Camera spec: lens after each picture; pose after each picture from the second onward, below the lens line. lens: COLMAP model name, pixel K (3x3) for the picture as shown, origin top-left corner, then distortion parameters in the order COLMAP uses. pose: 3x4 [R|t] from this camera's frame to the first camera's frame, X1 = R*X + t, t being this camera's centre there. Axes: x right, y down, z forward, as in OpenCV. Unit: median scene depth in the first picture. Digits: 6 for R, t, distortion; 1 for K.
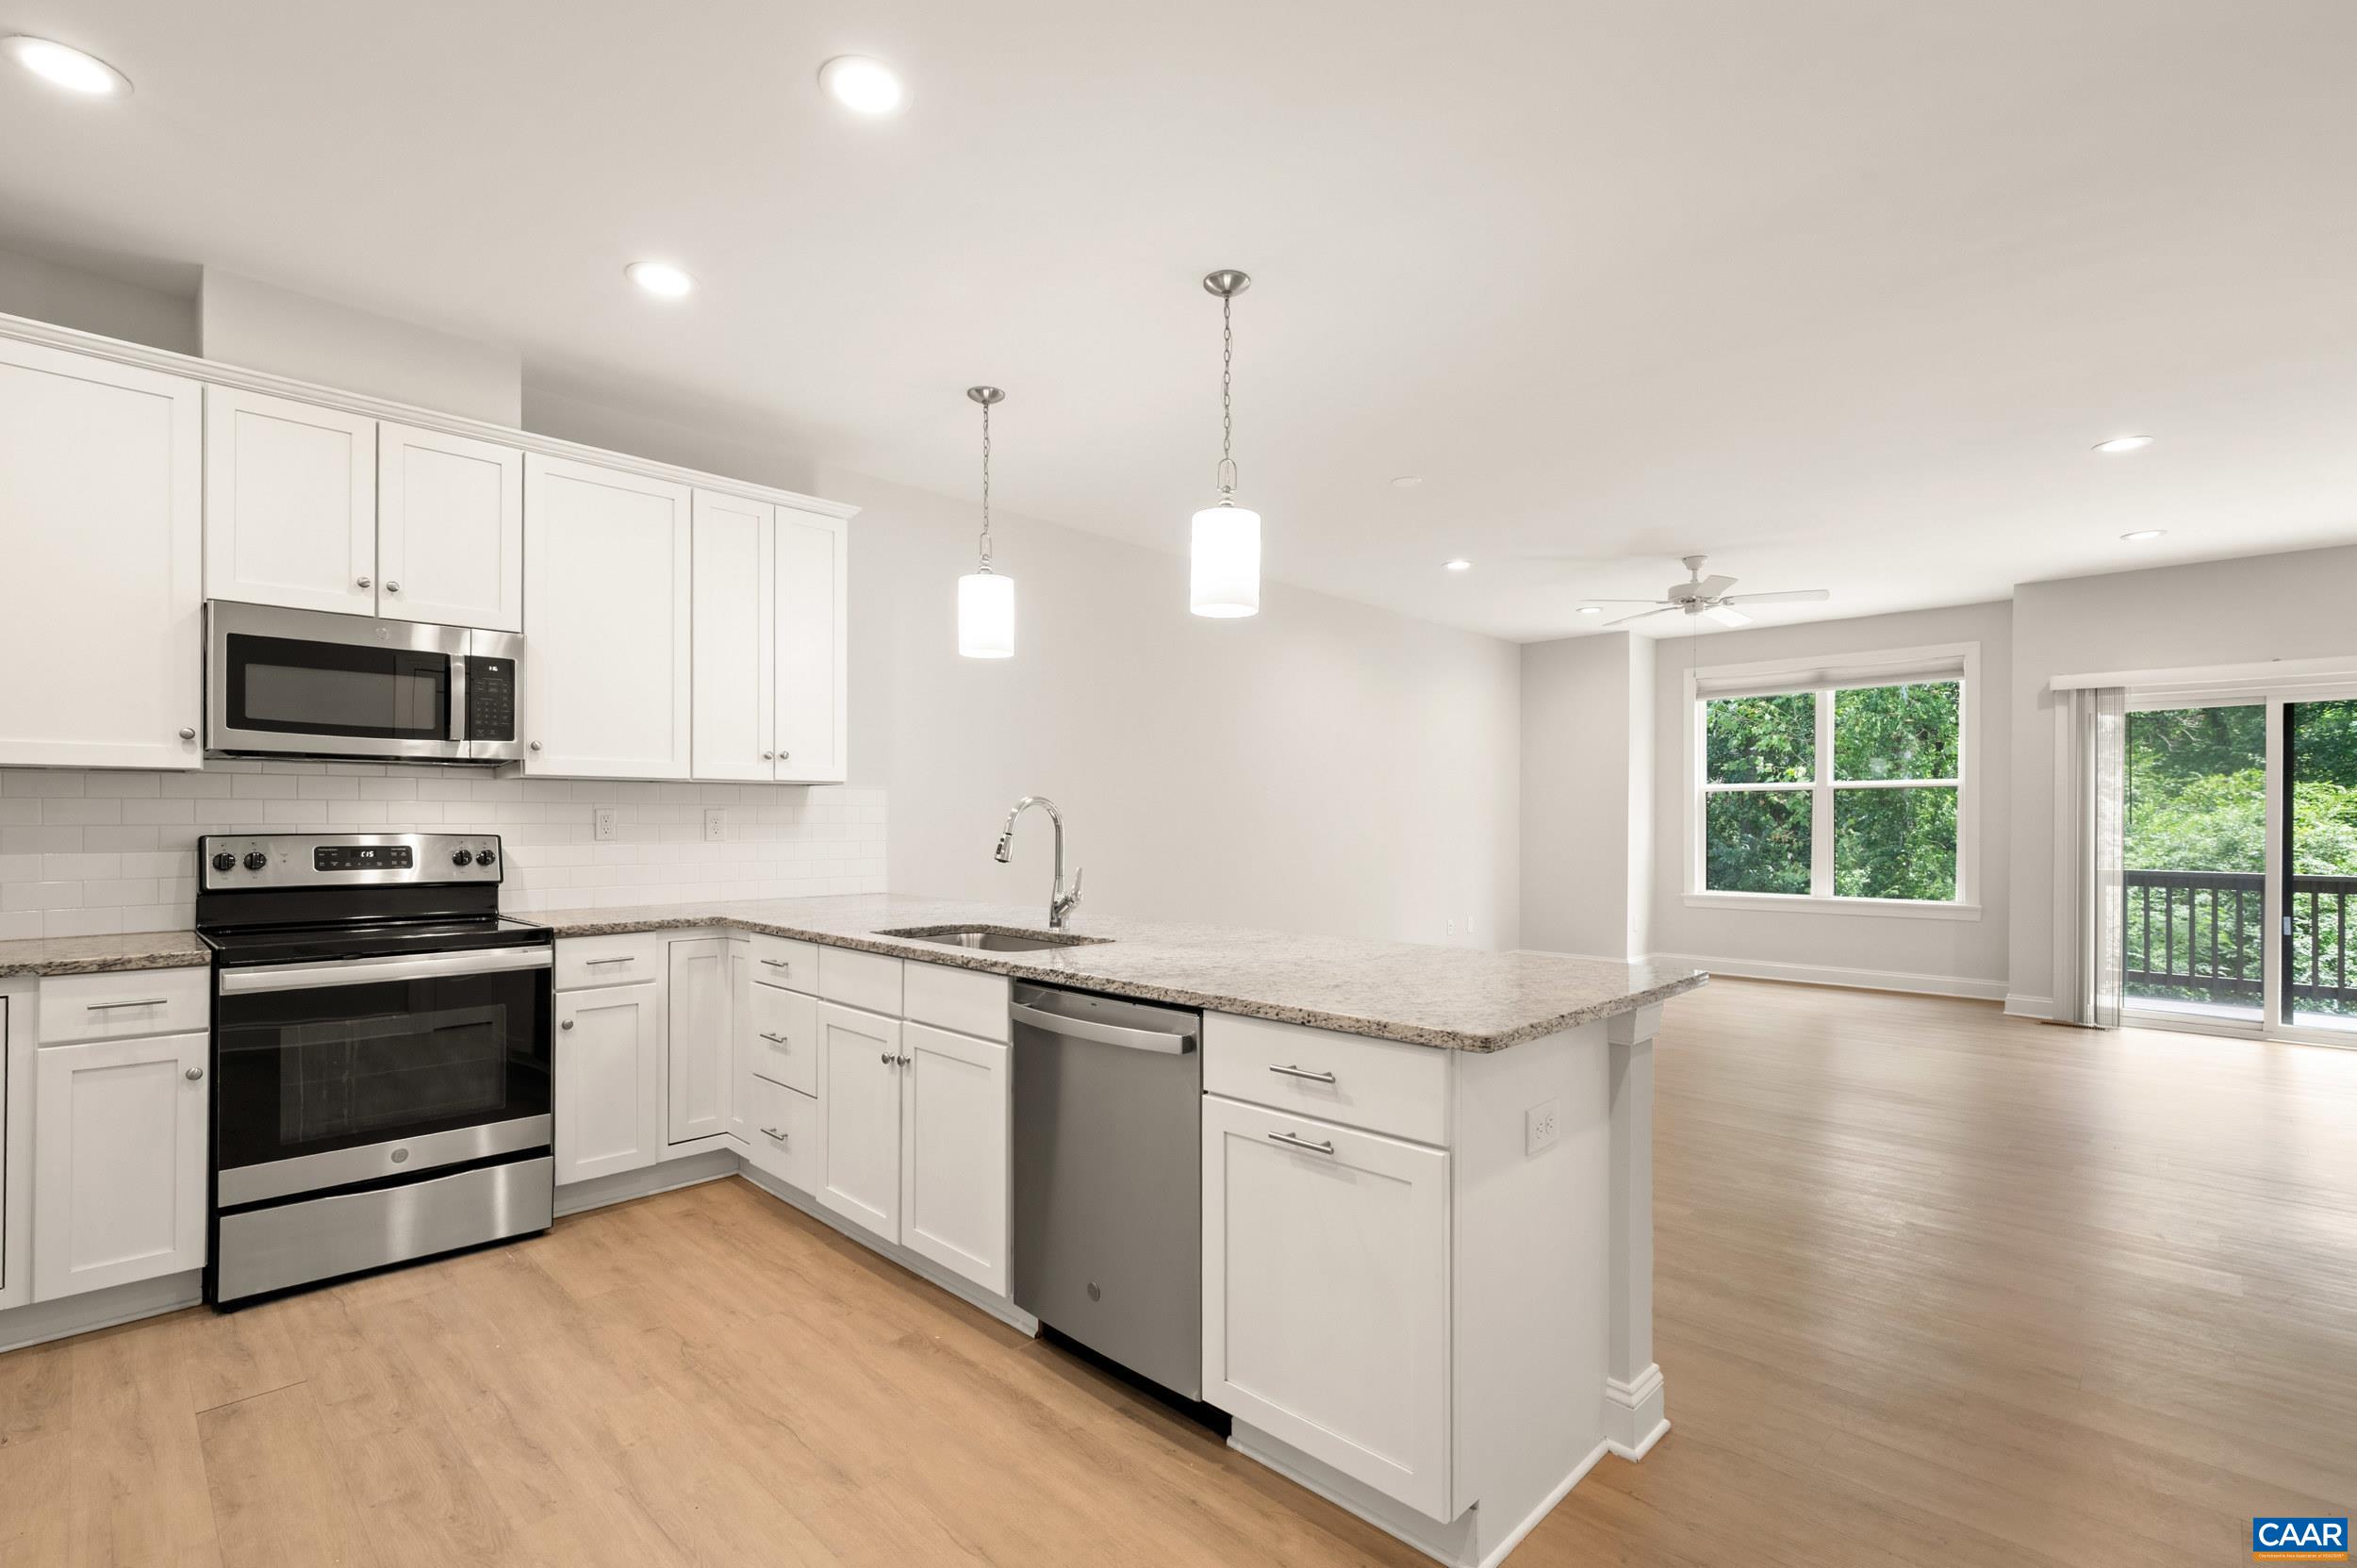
lens RADIAL K [[1049.5, 0, 1193.9], [0, 1049.5, 819.3], [0, 0, 1]] dist [0.002298, 0.000725]
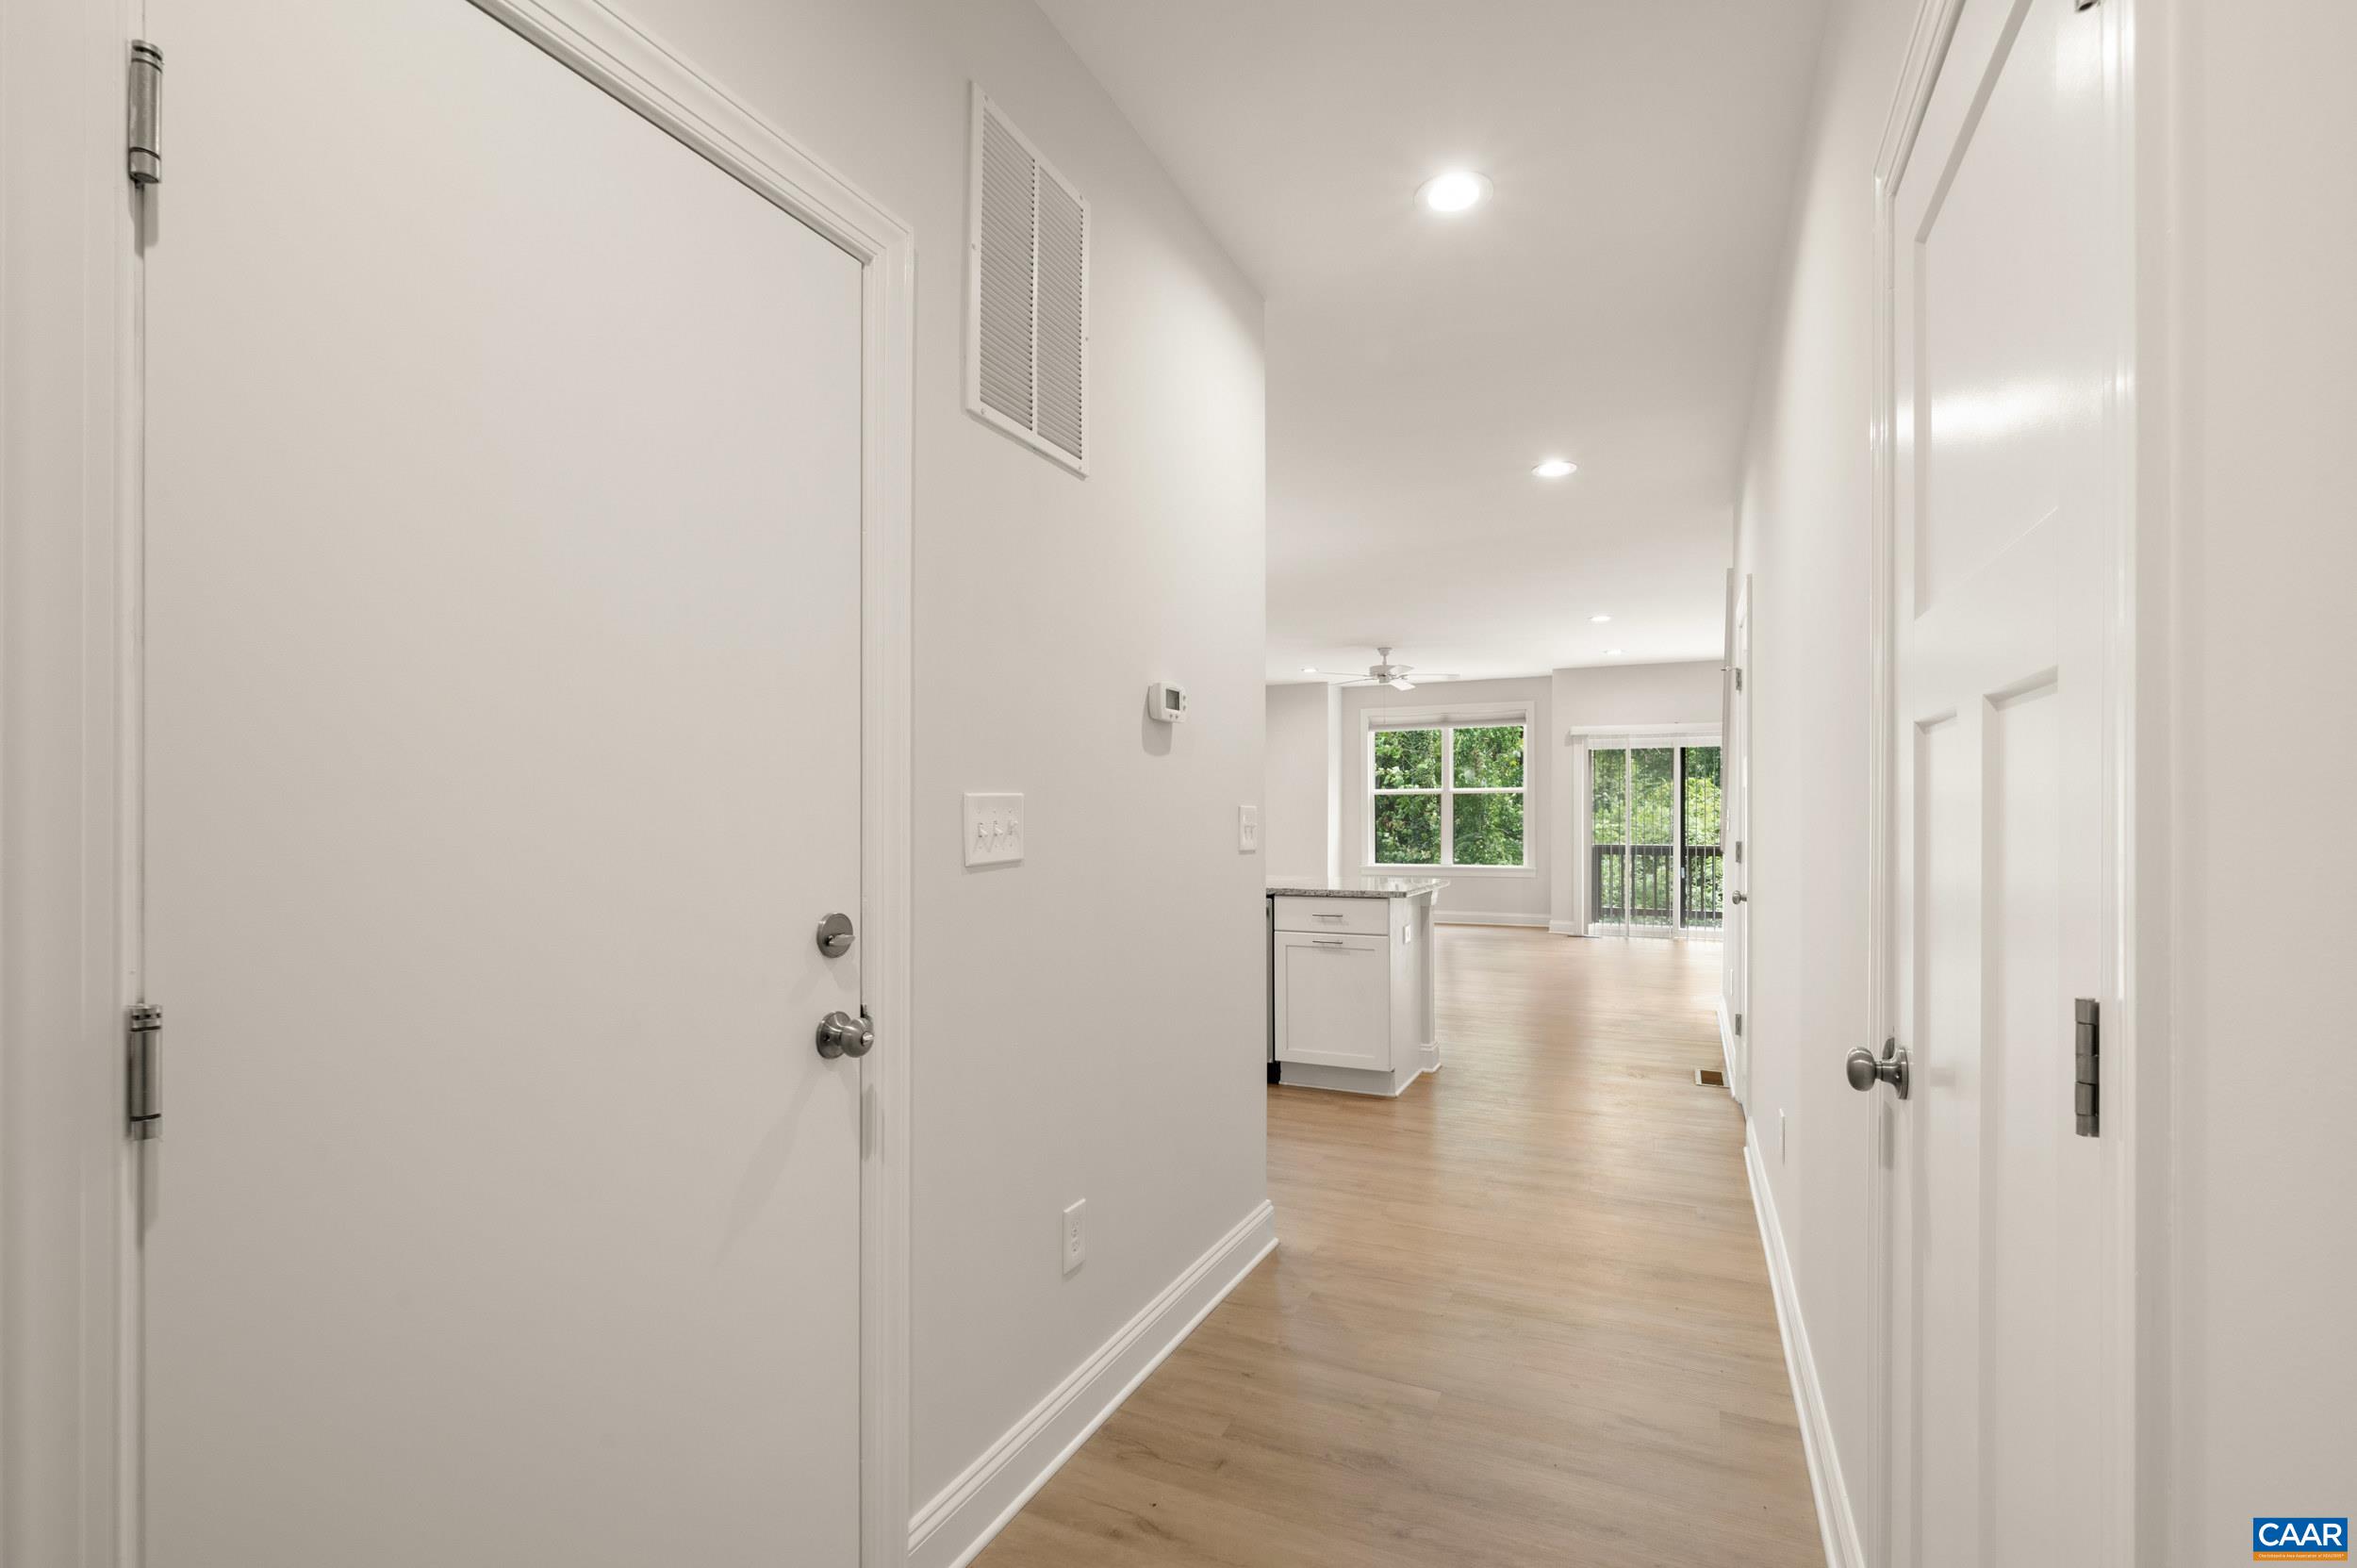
lens RADIAL K [[1049.5, 0, 1192.0], [0, 1049.5, 807.0], [0, 0, 1]] dist [0.002298, 0.000725]
pose [[0.944829, -0.001074, 0.327563, -0.461257], [0.003148, 0.999978, -0.005800, -0.004081], [-0.327549, 0.006511, 0.944812, -0.579078]]
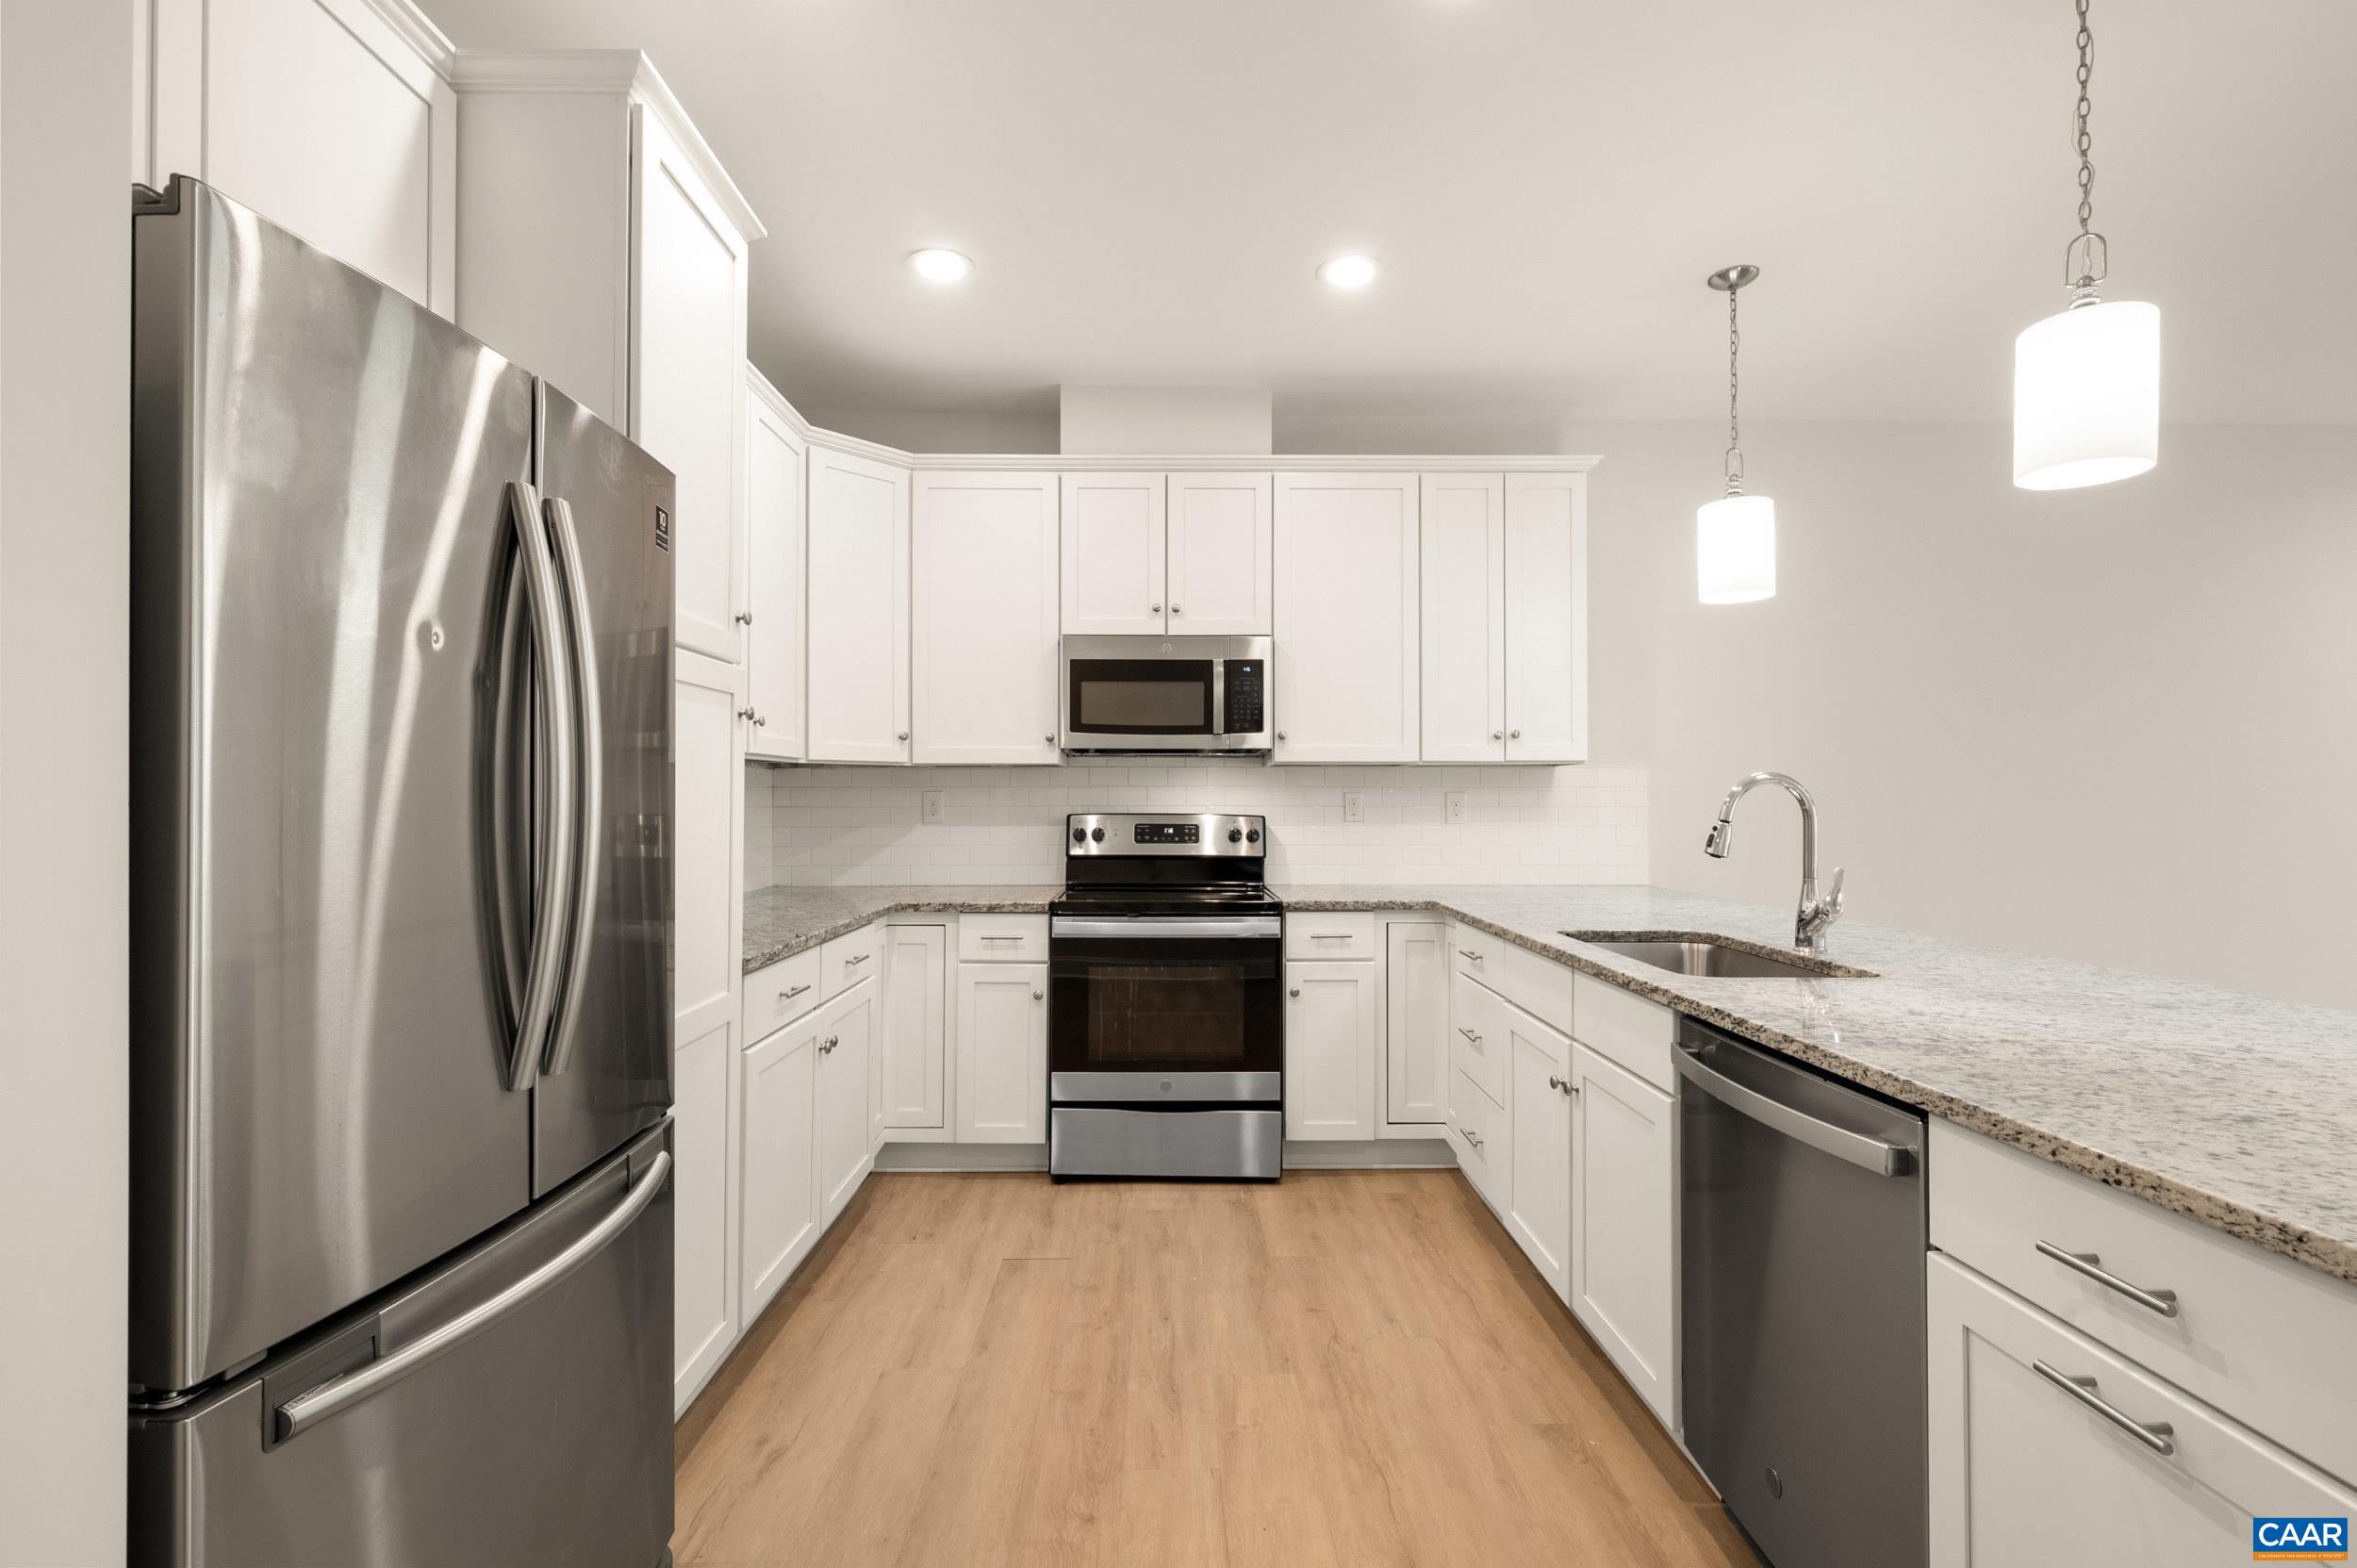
lens RADIAL K [[1049.5, 0, 1180.1], [0, 1049.5, 786.6], [0, 0, 1]] dist [0.002298, 0.000725]
pose [[0.703971, -0.009377, -0.710167, 0.067765], [0.000184, 0.999915, -0.013020, -0.001342], [0.710229, 0.009035, 0.703913, 0.120302]]
